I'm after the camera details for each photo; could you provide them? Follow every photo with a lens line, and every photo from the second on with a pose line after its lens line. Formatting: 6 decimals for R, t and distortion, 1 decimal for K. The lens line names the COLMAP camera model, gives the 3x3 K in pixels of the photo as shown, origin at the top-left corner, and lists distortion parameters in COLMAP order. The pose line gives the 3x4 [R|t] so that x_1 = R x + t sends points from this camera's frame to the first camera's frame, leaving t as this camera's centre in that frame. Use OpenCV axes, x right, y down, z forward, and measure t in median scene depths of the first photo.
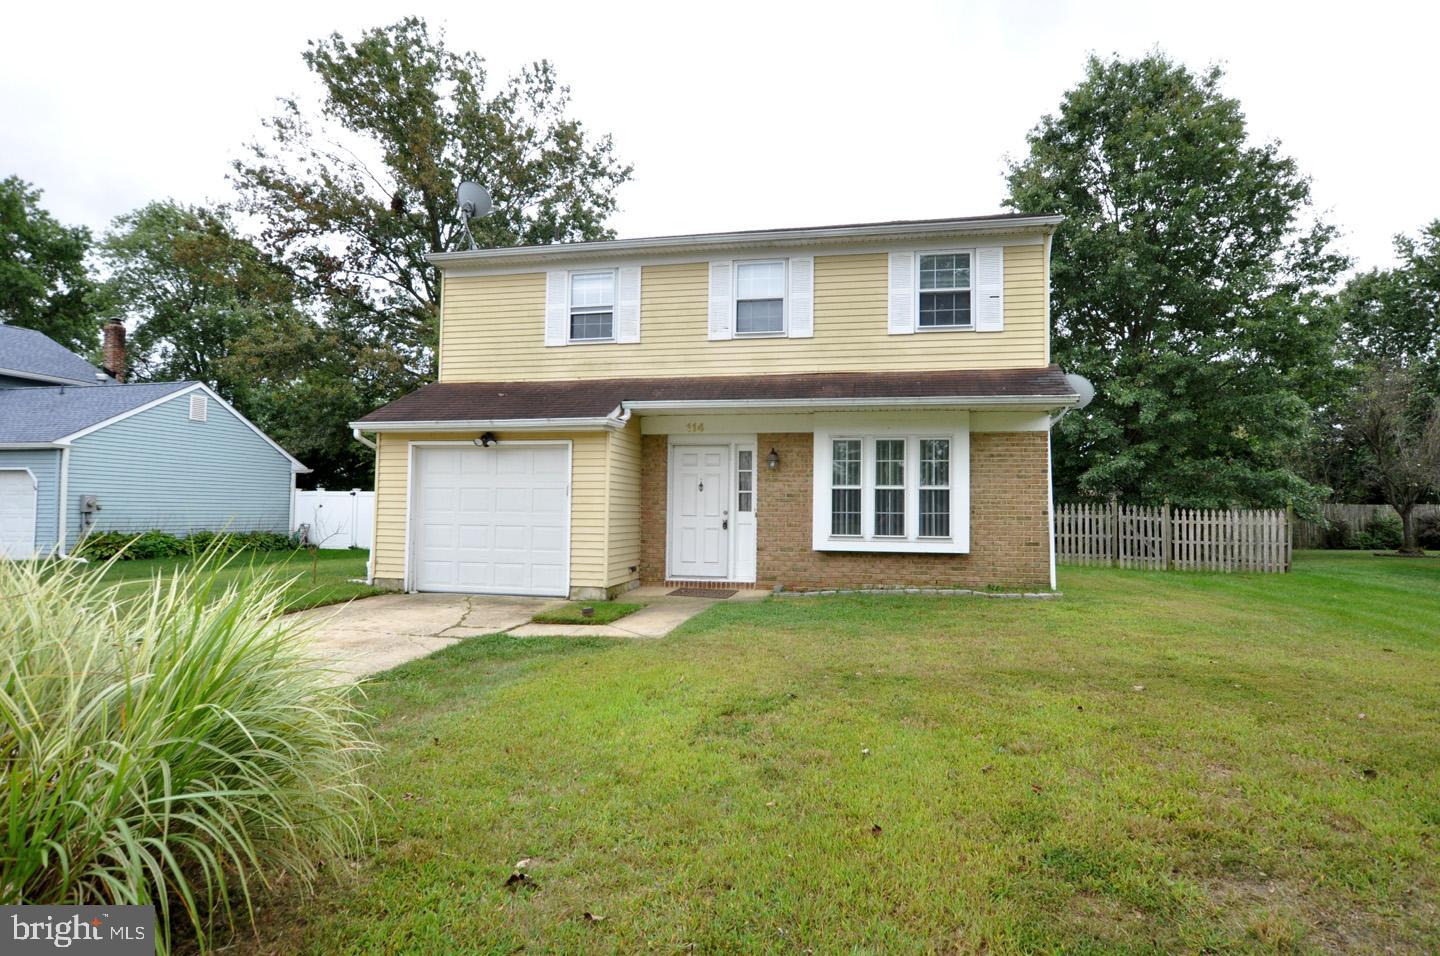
lens RADIAL K [[801.6, 0, 720.0], [0, 801.6, 483.8], [0, 0, 1]] dist [-0.024997, 0.000453]
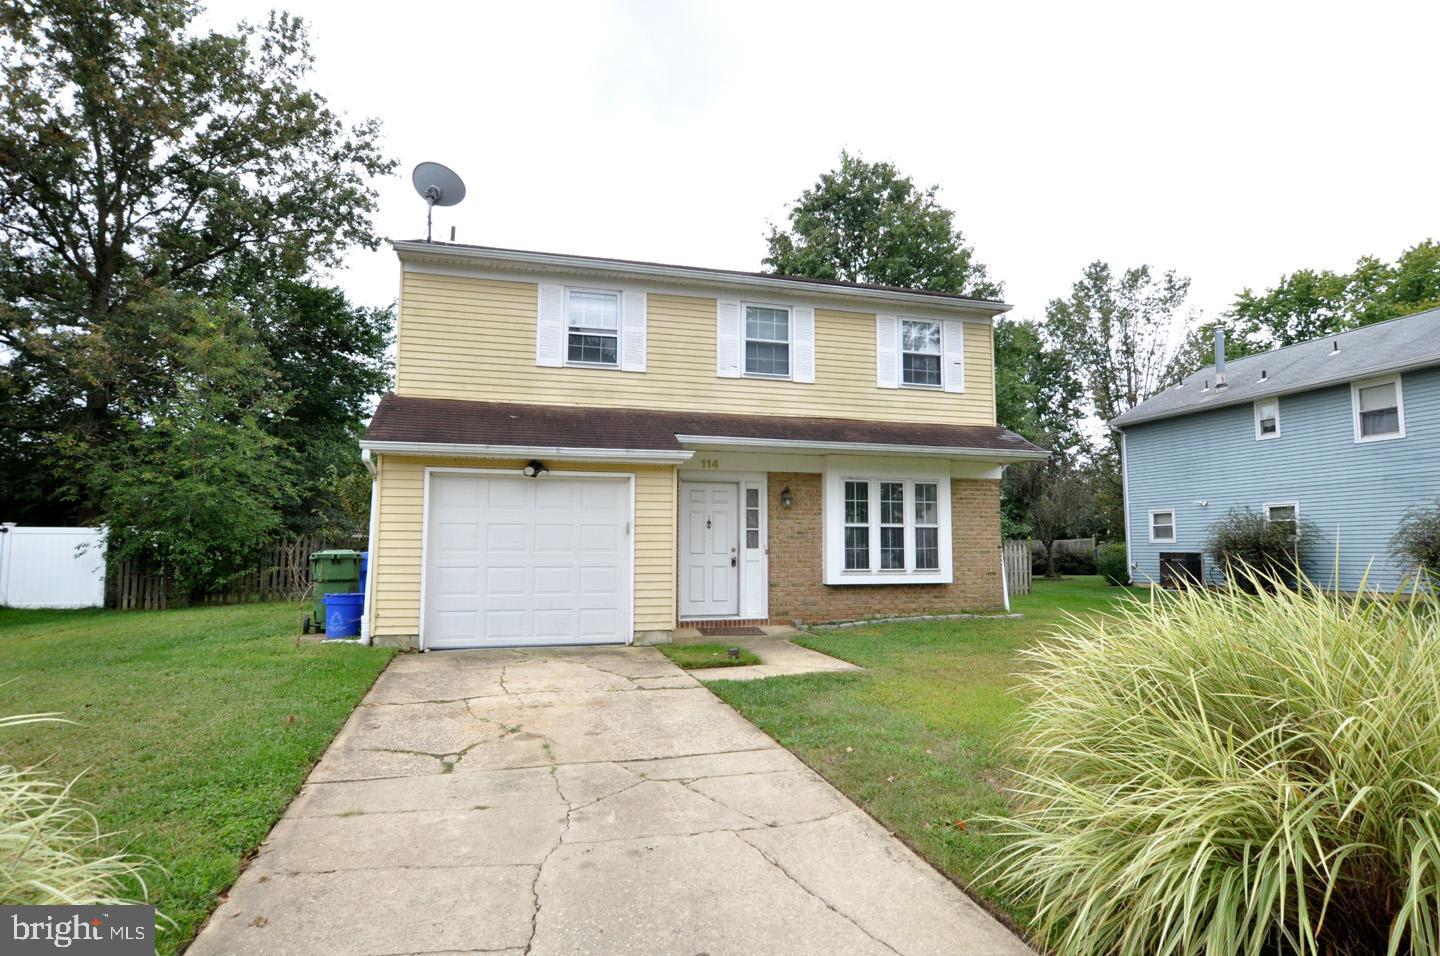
lens RADIAL K [[836.3, 0, 719.9], [0, 836.3, 479.6], [0, 0, 1]] dist [-0.031903, 0.001081]
pose [[0.876968, 0.030871, 0.479556, -0.522944], [-0.007529, 0.998695, -0.050521, 0.001276], [-0.480490, 0.040695, 0.876056, 0.095122]]
